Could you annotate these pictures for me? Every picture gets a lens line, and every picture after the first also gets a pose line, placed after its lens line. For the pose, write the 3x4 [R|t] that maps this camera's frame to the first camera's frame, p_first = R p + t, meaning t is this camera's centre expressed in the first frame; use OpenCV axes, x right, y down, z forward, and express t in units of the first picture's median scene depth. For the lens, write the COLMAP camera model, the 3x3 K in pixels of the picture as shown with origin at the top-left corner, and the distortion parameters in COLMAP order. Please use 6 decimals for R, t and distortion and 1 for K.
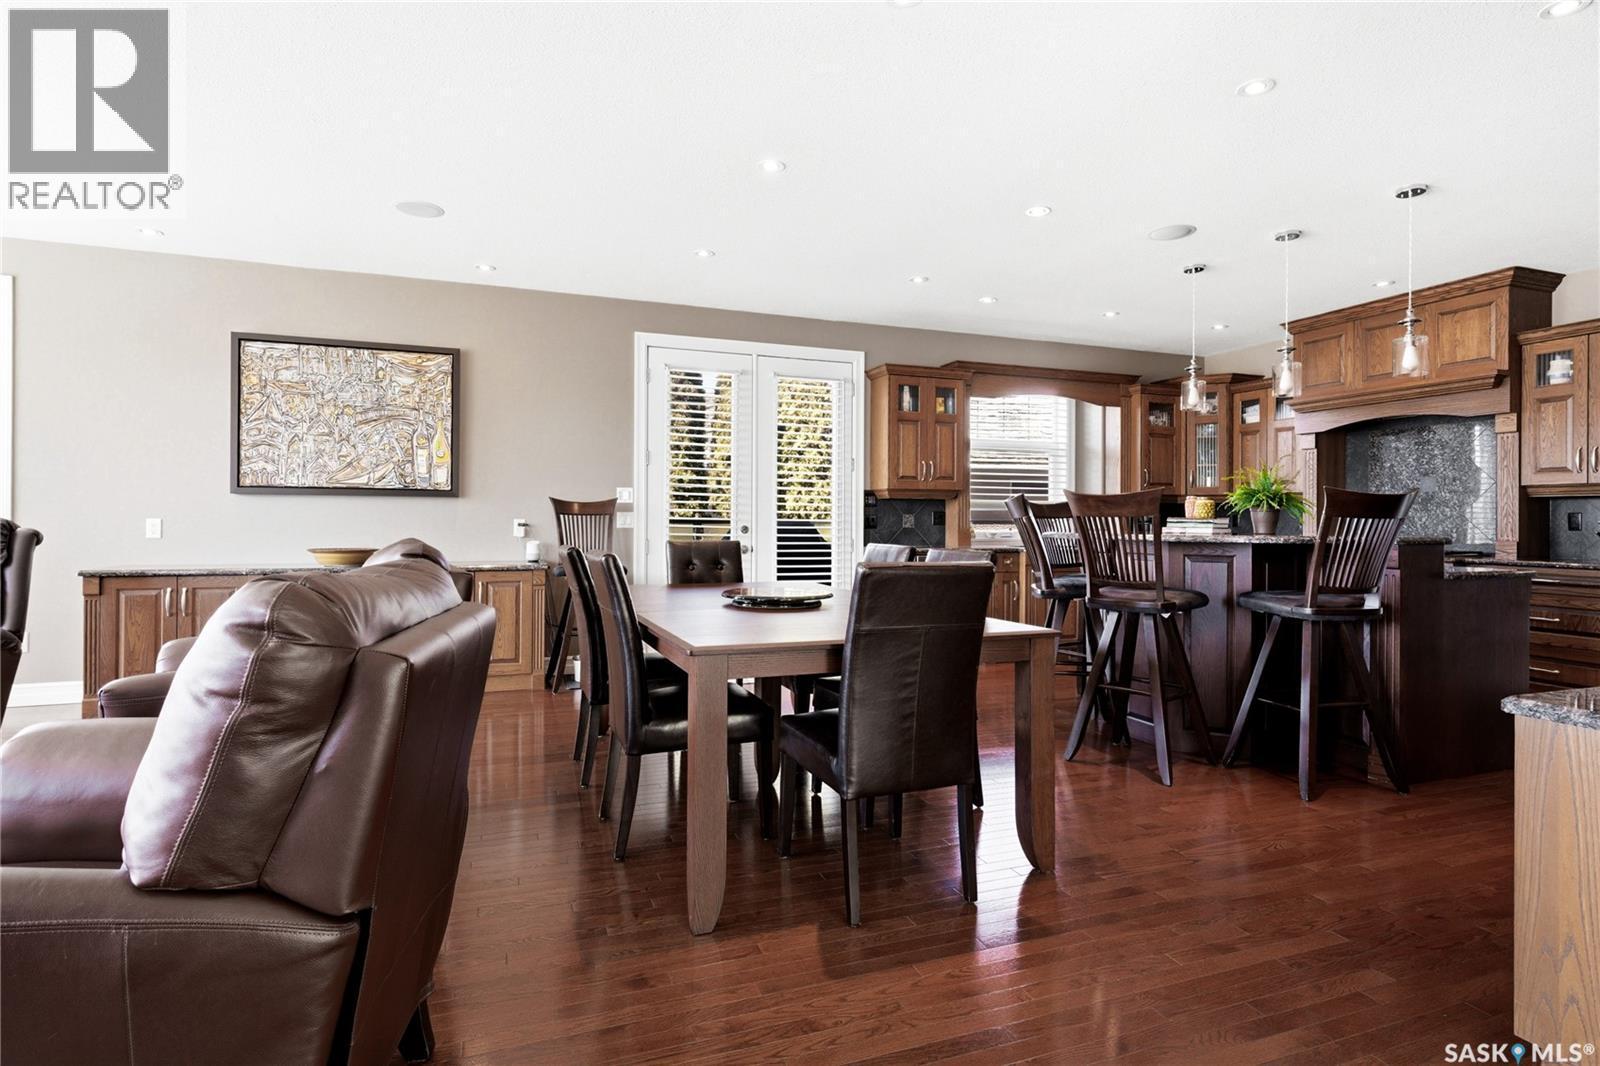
lens RADIAL K [[817.5, 0, 796.7], [0, 817.5, 522.7], [0, 0, 1]] dist [0.003868, -0.000345]
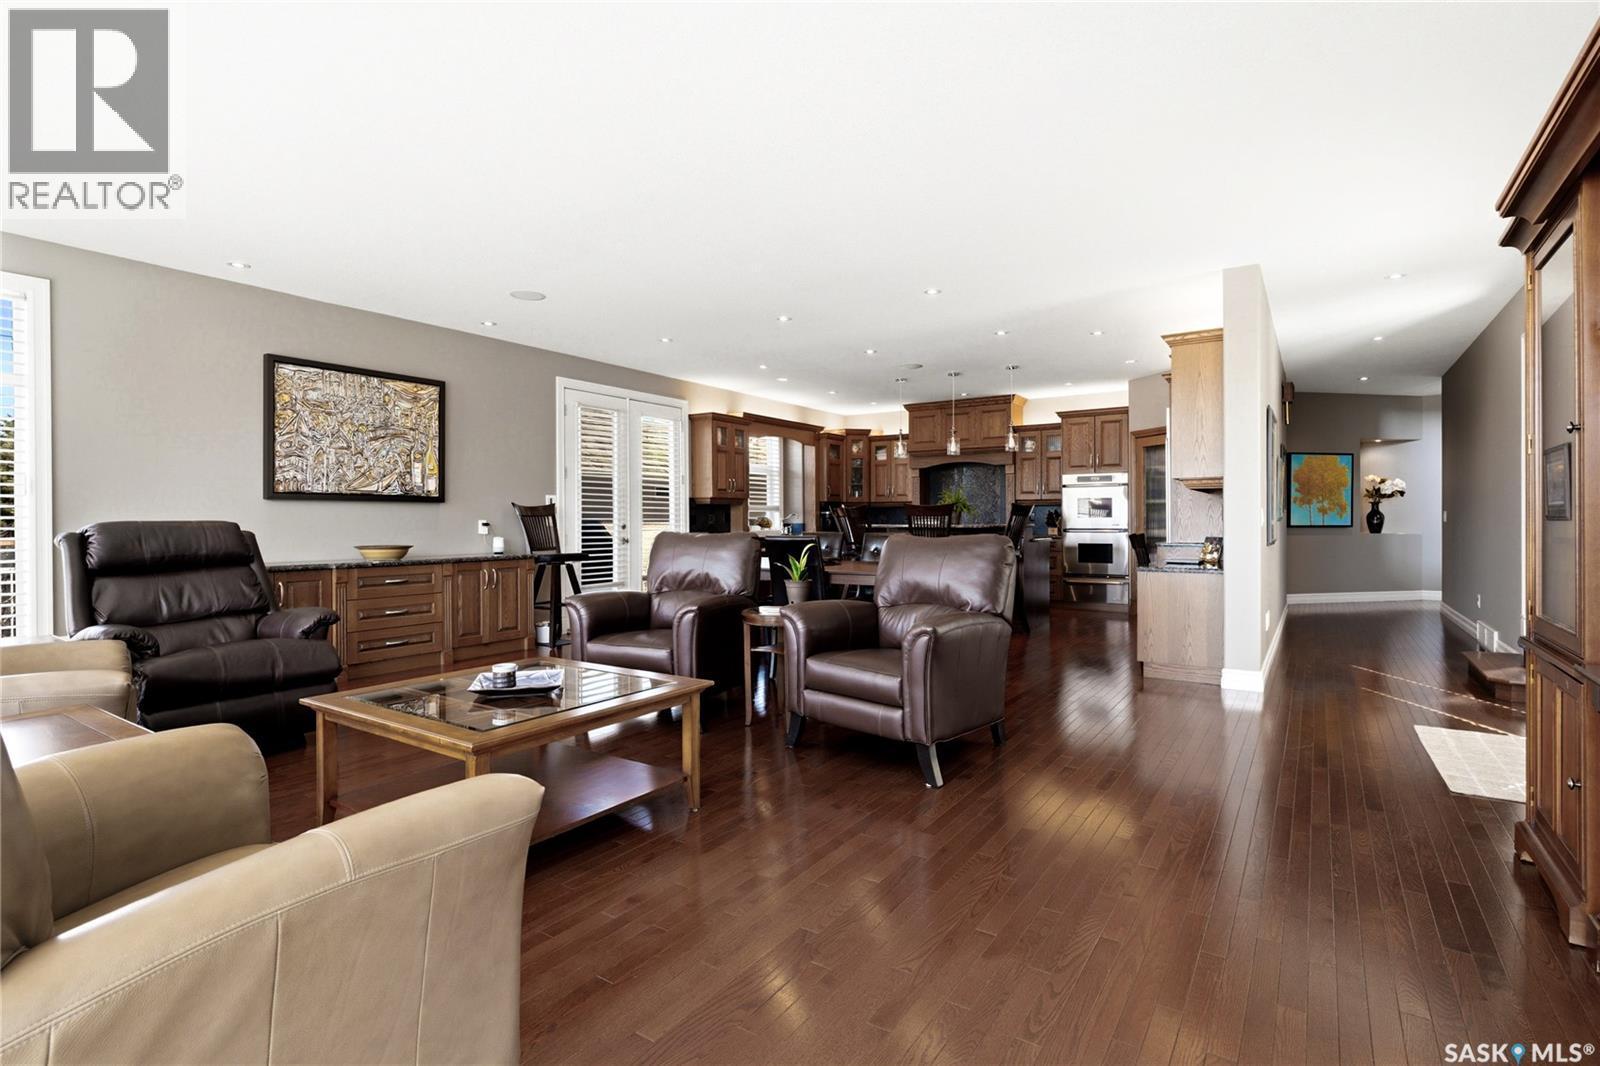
lens RADIAL K [[774.3, 0, 800.4], [0, 774.3, 526.6], [0, 0, 1]] dist [-0.003760, -0.000891]
pose [[0.811729, -0.013147, 0.583886, -0.674866], [0.009219, 0.999910, 0.009698, -0.001497], [-0.583962, -0.002489, 0.811777, -0.260007]]
